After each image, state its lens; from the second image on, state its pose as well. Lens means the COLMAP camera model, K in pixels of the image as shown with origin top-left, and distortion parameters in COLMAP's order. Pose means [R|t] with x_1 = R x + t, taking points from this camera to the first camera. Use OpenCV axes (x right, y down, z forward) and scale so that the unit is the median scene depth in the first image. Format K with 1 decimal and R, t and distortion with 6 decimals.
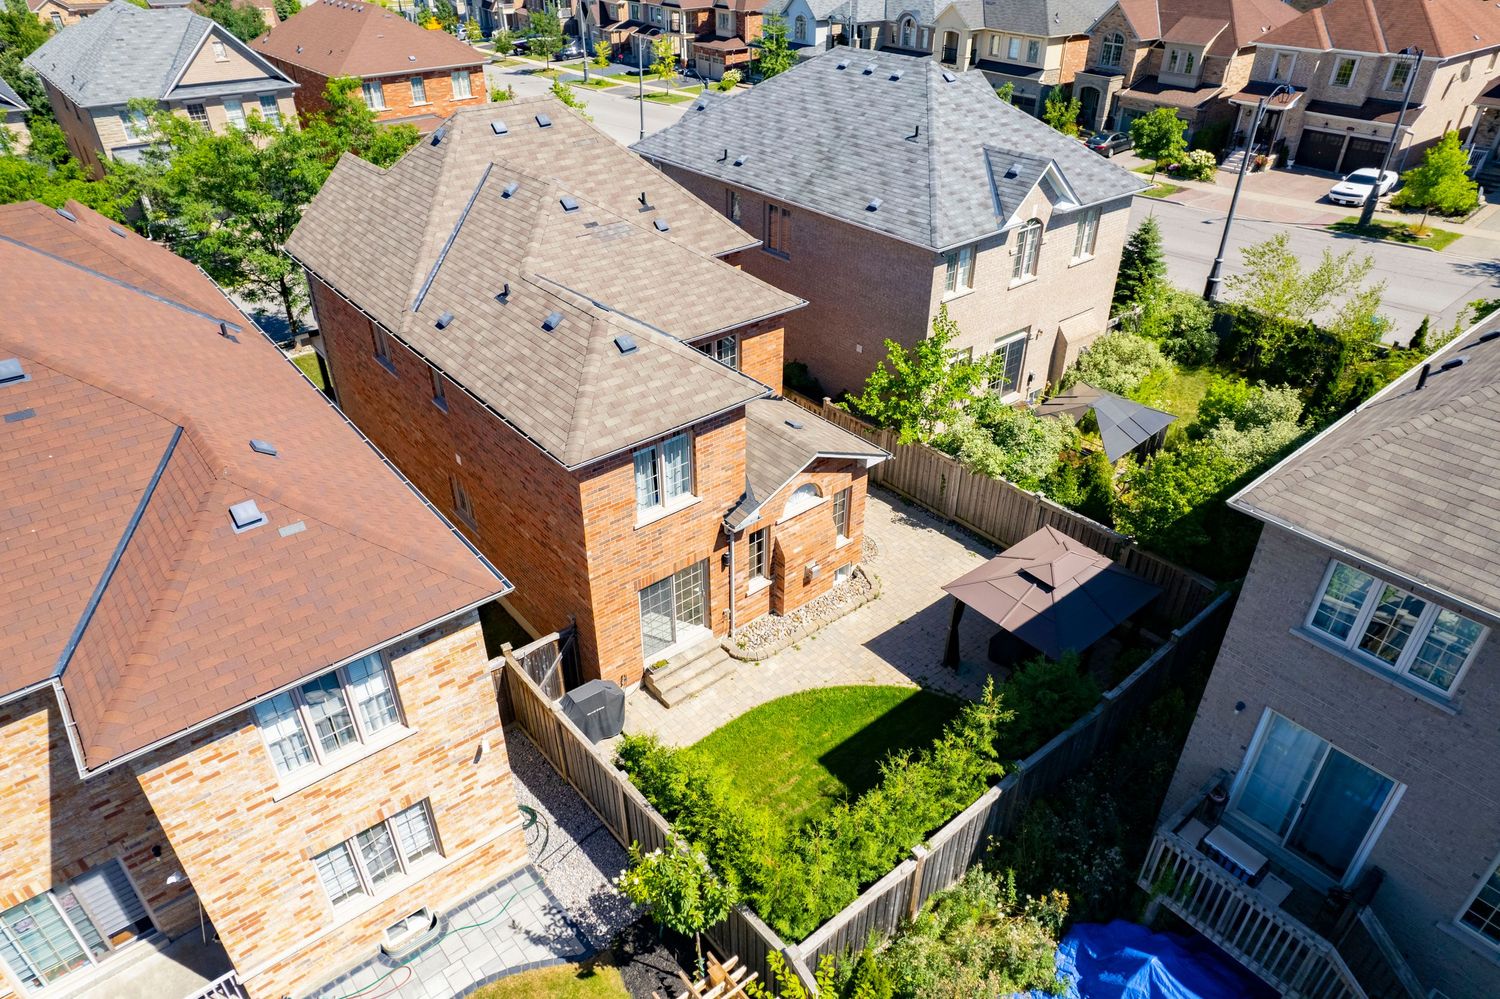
lens RADIAL K [[959.1, 0, 751.1], [0, 959.1, 503.3], [0, 0, 1]] dist [-0.079066, 0.069472]
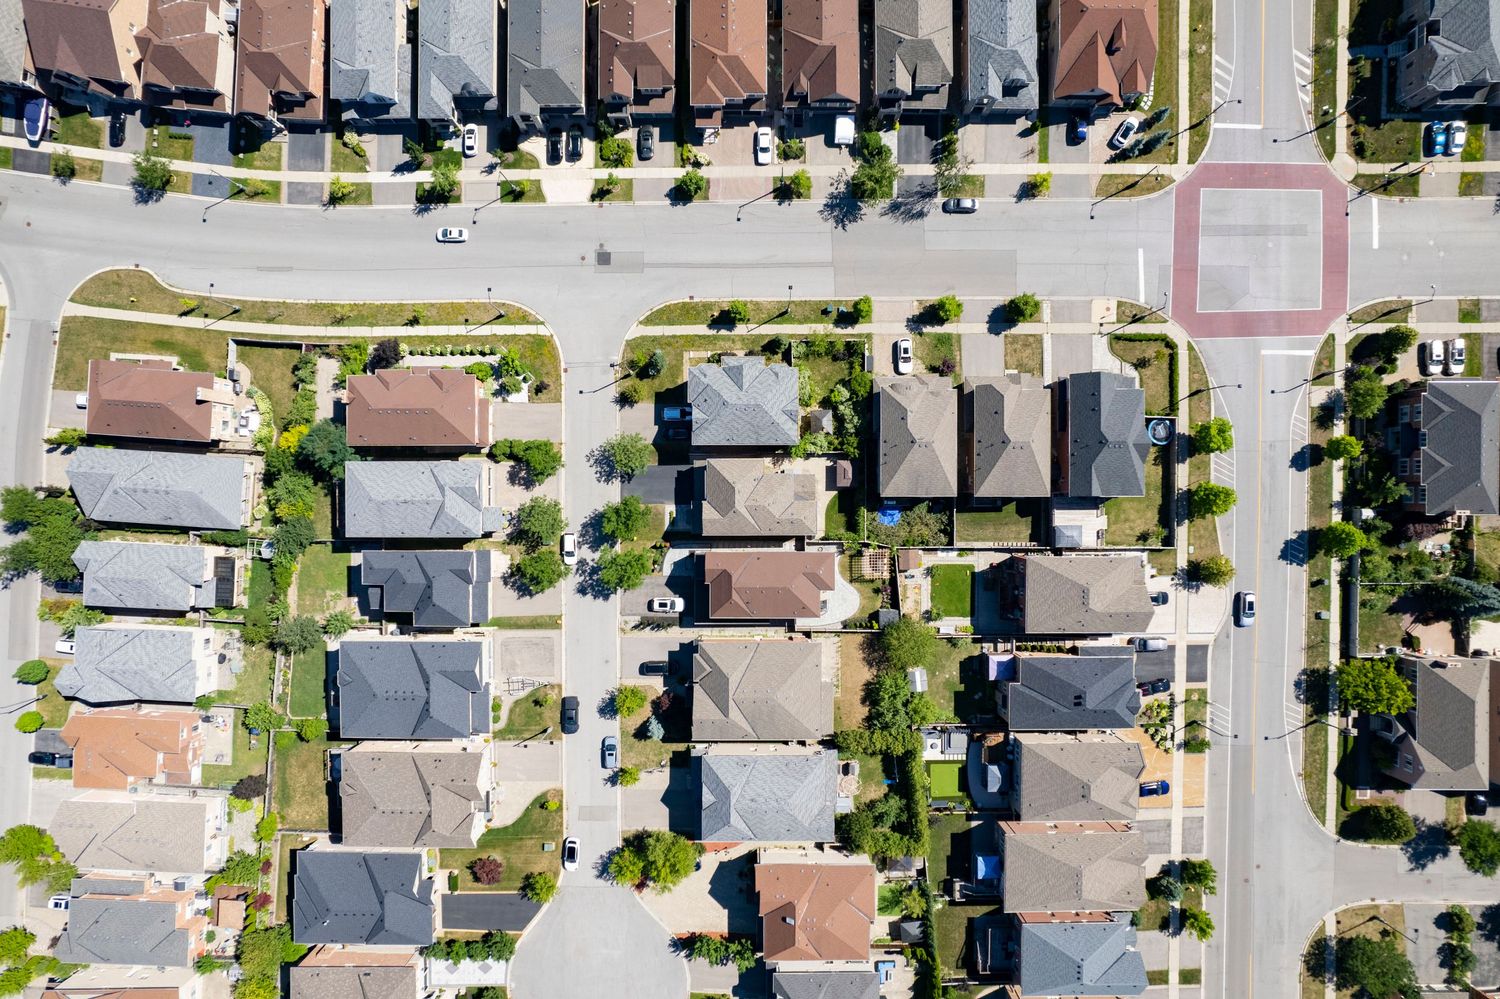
lens RADIAL K [[959.1, 0, 751.1], [0, 959.1, 503.3], [0, 0, 1]] dist [-0.079066, 0.069472]
pose [[0.638792, -0.769265, -0.013245, -0.174919], [0.417845, 0.332418, 0.845520, -5.389121], [-0.646026, -0.545646, 0.533779, -2.107887]]
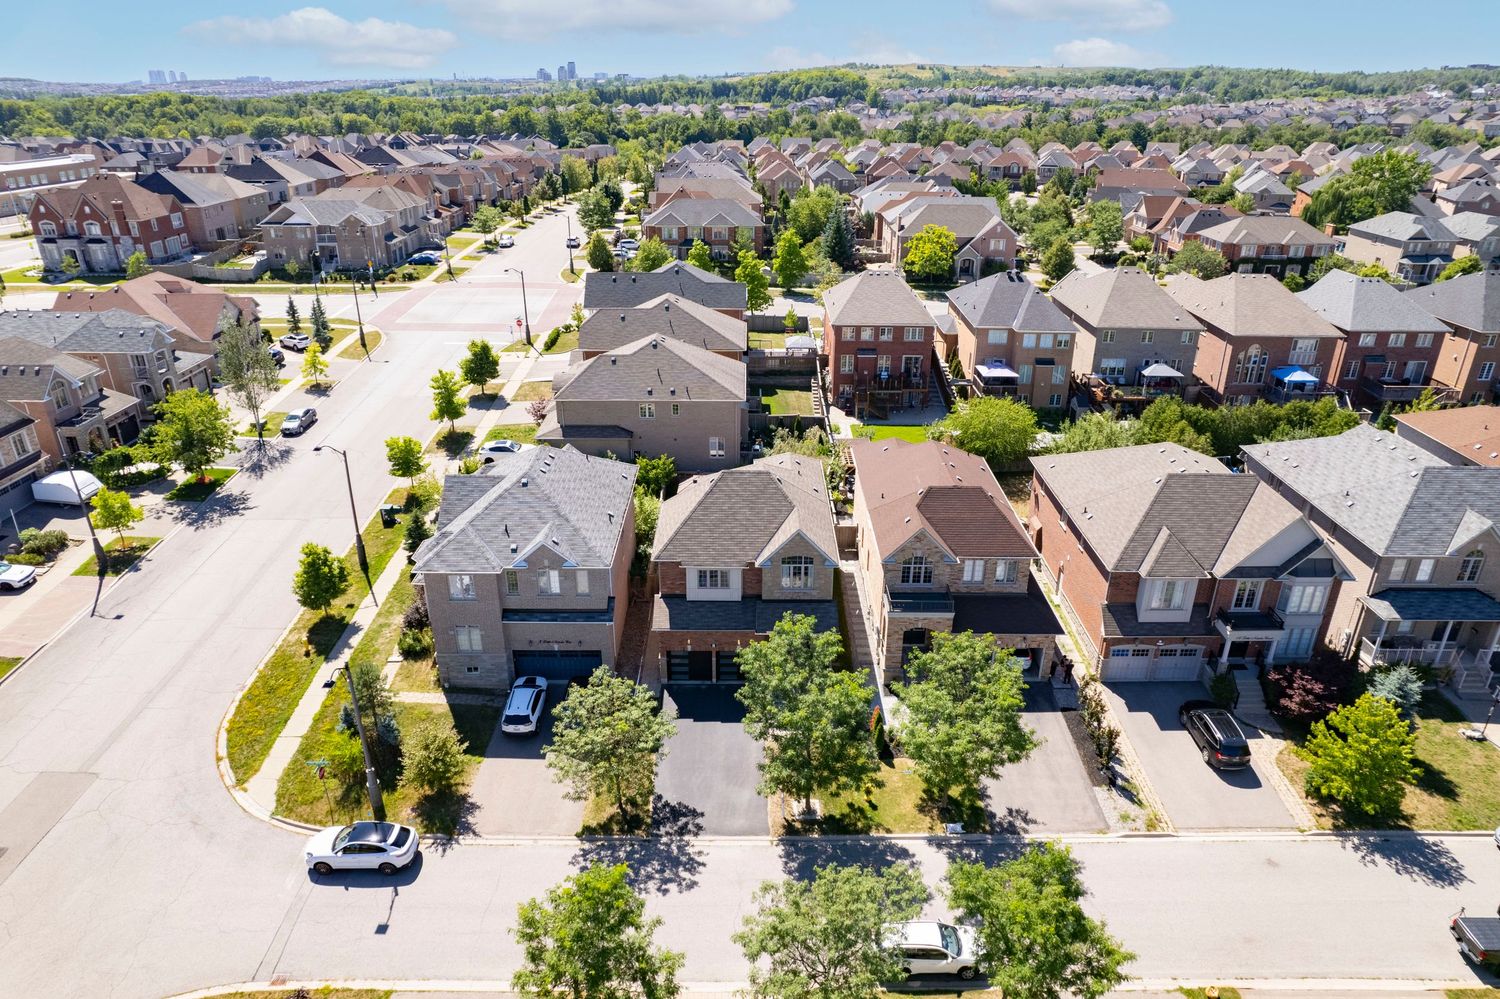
lens RADIAL K [[959.1, 0, 751.1], [0, 959.1, 503.3], [0, 0, 1]] dist [-0.079066, 0.069472]
pose [[-0.770612, -0.269632, 0.577456, -1.788547], [0.340603, 0.591586, 0.730763, -2.272568], [-0.538652, 0.759818, -0.364046, 2.095010]]
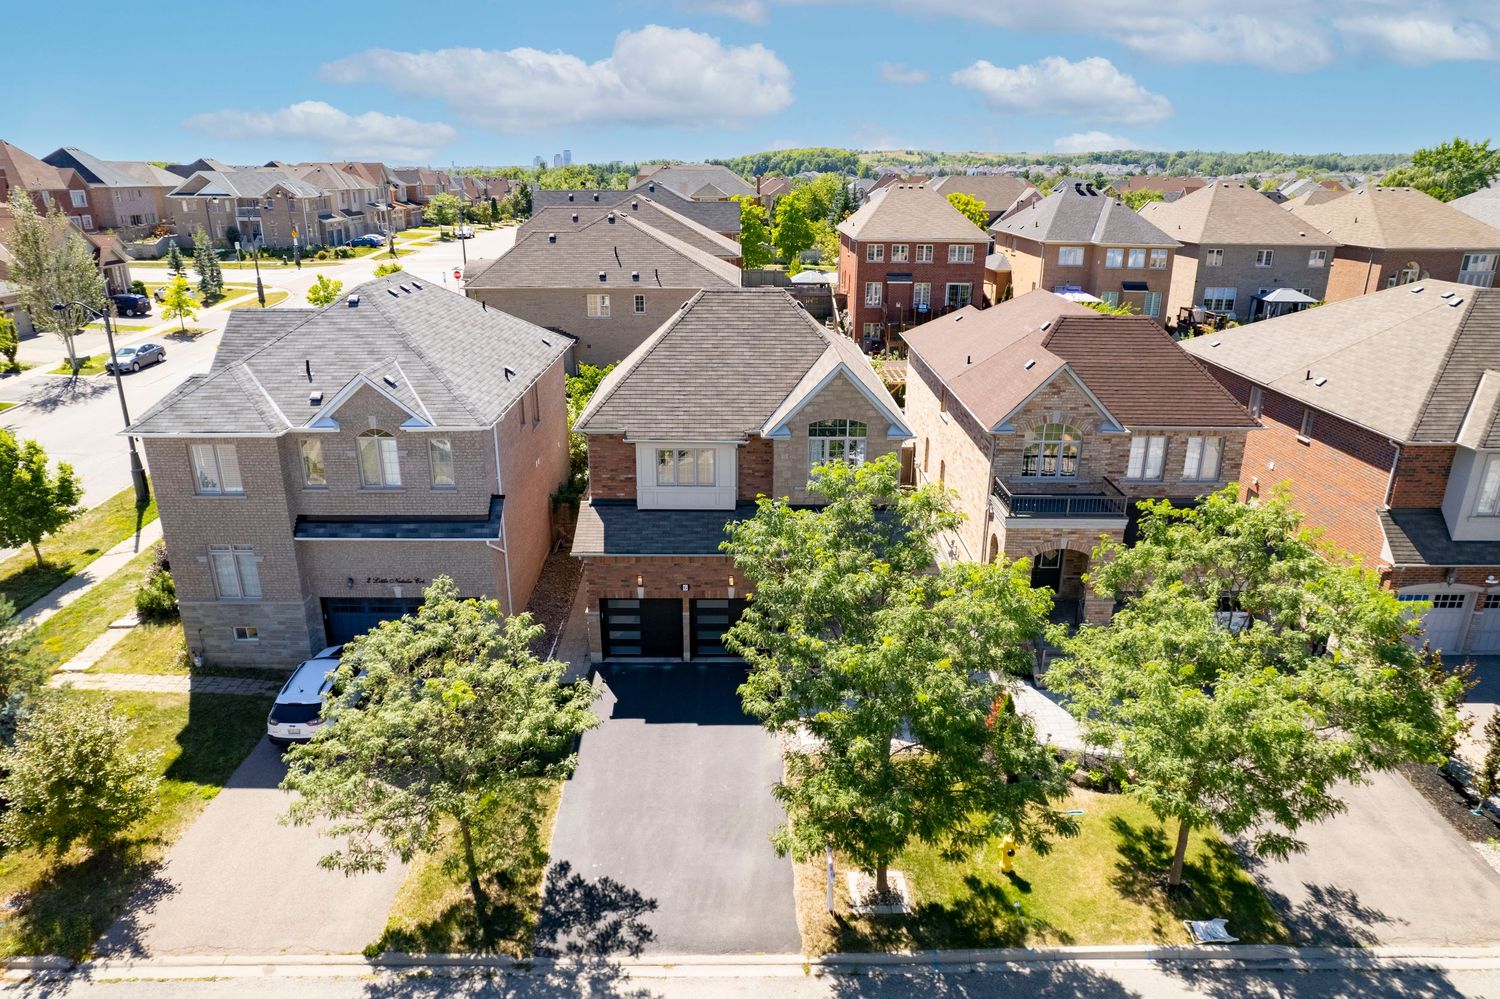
lens RADIAL K [[959.1, 0, 751.1], [0, 959.1, 503.3], [0, 0, 1]] dist [-0.079066, 0.069472]
pose [[-0.775775, -0.217017, 0.592517, -1.234280], [0.336978, 0.651410, 0.679788, -1.248664], [-0.533496, 0.727028, -0.432218, 1.975809]]
